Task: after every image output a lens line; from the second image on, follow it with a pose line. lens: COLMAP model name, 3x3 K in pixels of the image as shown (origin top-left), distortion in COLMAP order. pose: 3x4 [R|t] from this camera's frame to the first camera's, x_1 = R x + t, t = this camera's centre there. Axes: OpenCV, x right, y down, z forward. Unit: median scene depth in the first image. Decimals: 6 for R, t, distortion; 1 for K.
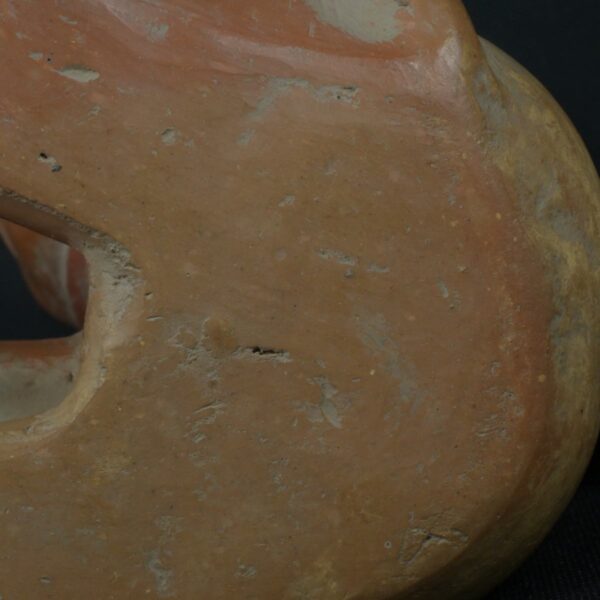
lens RADIAL K [[1901.0, 0, 299.3], [0, 1901.0, 300.6], [0, 0, 1]] dist [0.019909, 0.000000]
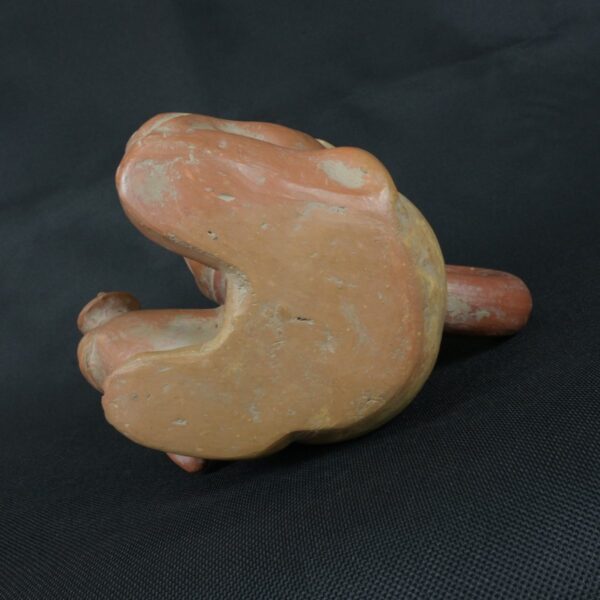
lens RADIAL K [[656.2, 0, 301.9], [0, 656.2, 298.5], [0, 0, 1]] dist [-0.019886, 0.000000]
pose [[0.999264, 0.027835, 0.026411, -0.040704], [-0.028224, 0.999497, 0.014456, -0.010374], [-0.025996, -0.015191, 0.999547, 0.195663]]
